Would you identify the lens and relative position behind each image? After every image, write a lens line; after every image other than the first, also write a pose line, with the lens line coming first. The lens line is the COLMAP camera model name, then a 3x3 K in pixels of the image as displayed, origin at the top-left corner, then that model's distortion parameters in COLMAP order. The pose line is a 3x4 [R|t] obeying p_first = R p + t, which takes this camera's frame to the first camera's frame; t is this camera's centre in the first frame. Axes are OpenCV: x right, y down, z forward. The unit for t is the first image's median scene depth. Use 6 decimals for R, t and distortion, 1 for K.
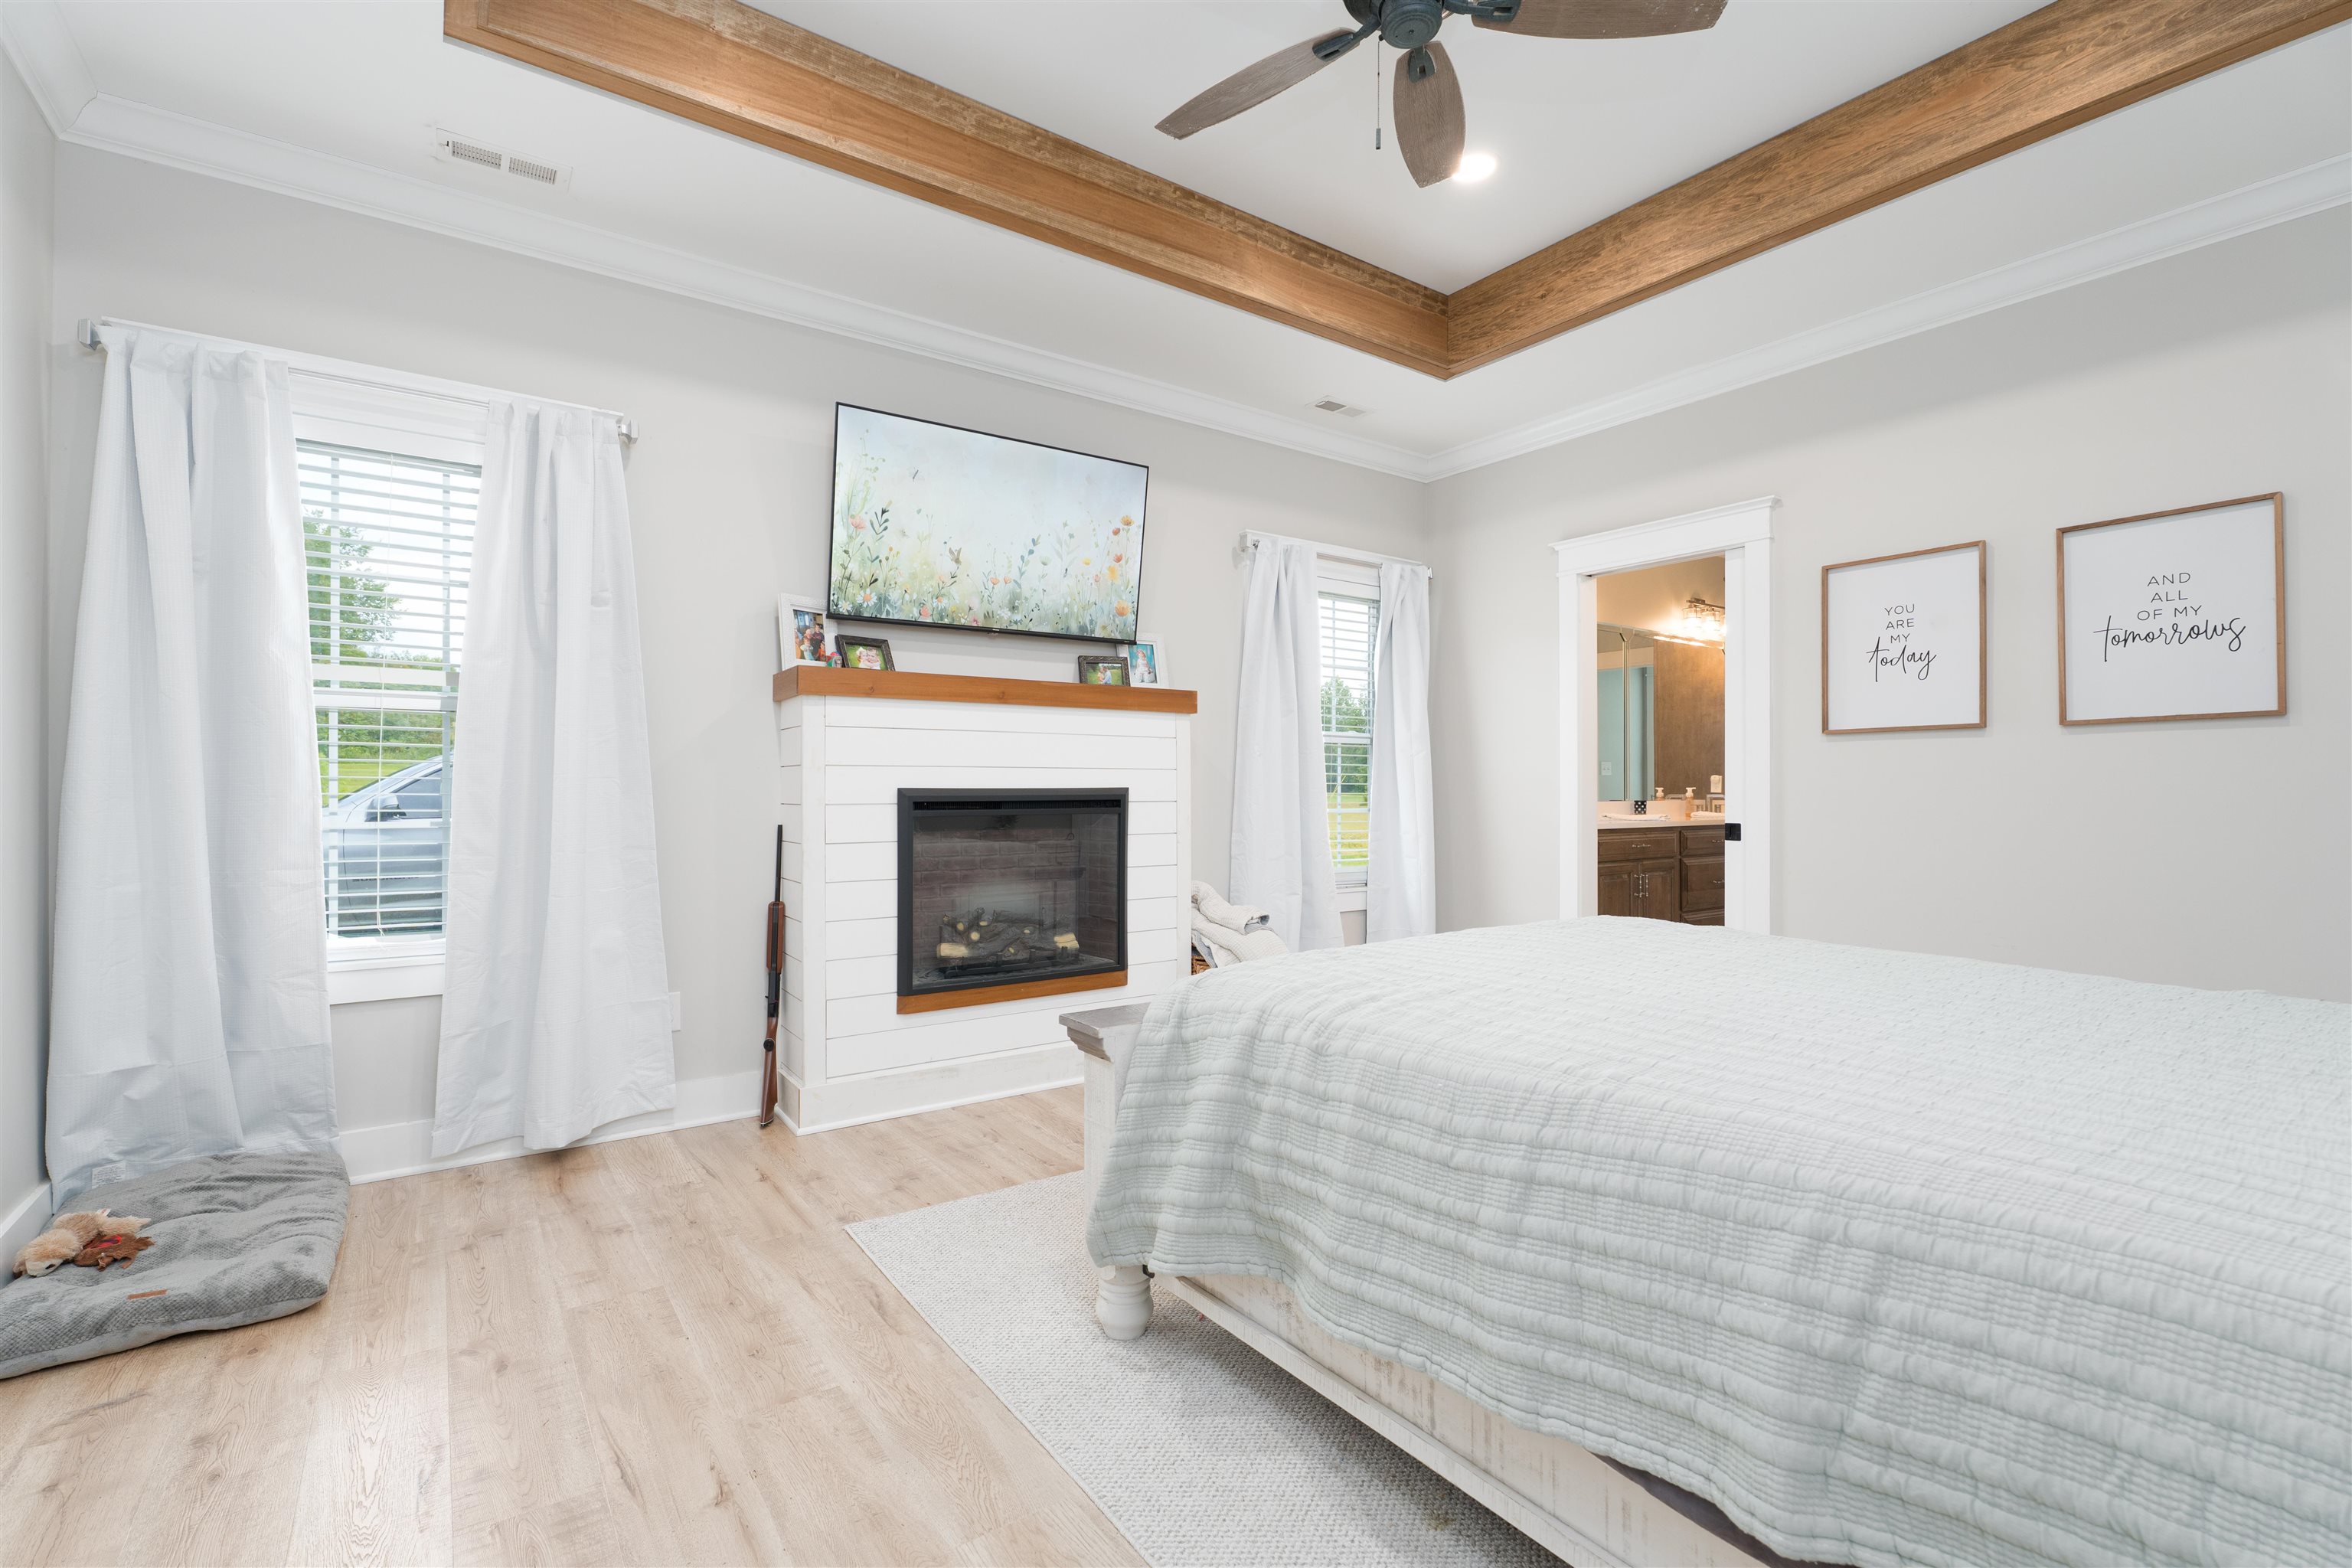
lens RADIAL K [[1066.5, 0, 1174.6], [0, 1066.5, 784.4], [0, 0, 1]] dist [-0.002699, 0.000634]
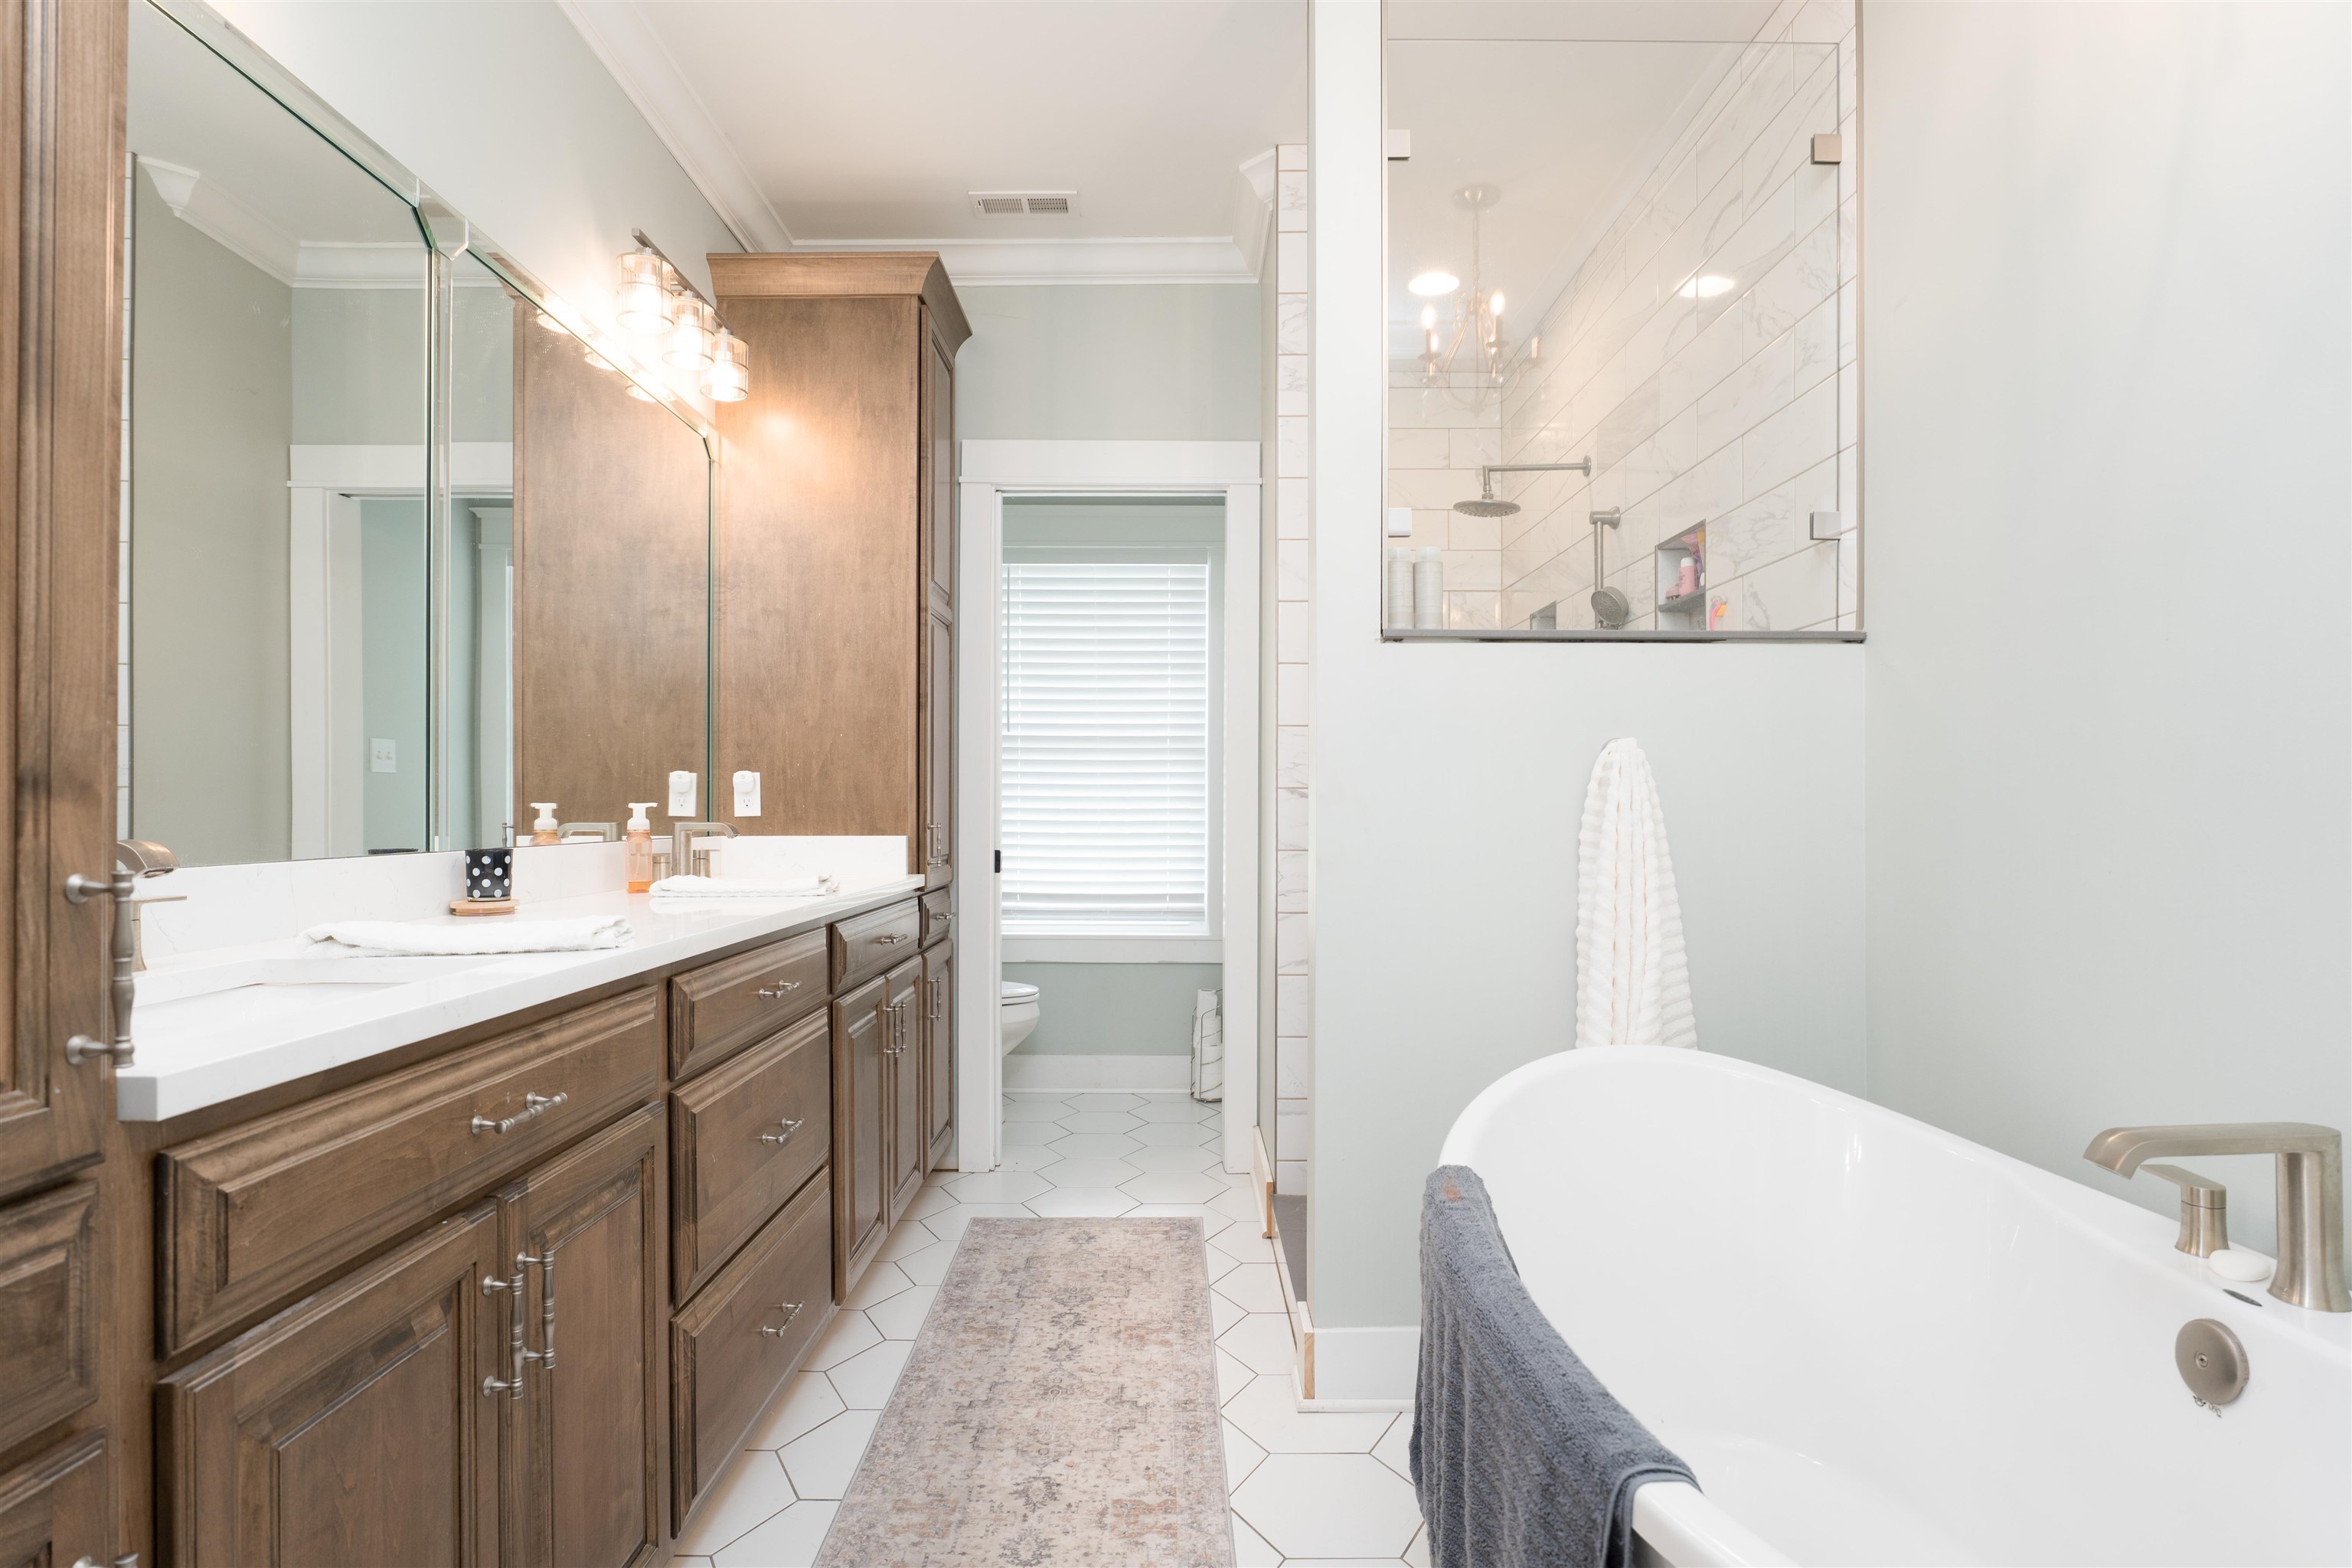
lens RADIAL K [[1204.9, 0, 1175.0], [0, 1204.9, 797.5], [0, 0, 1]] dist [-0.000173, -0.000022]
pose [[0.581559, 0.000449, 0.813504, 0.269764], [-0.001379, 0.999999, 0.000434, 0.001186], [-0.813503, -0.001374, 0.581559, 0.634897]]
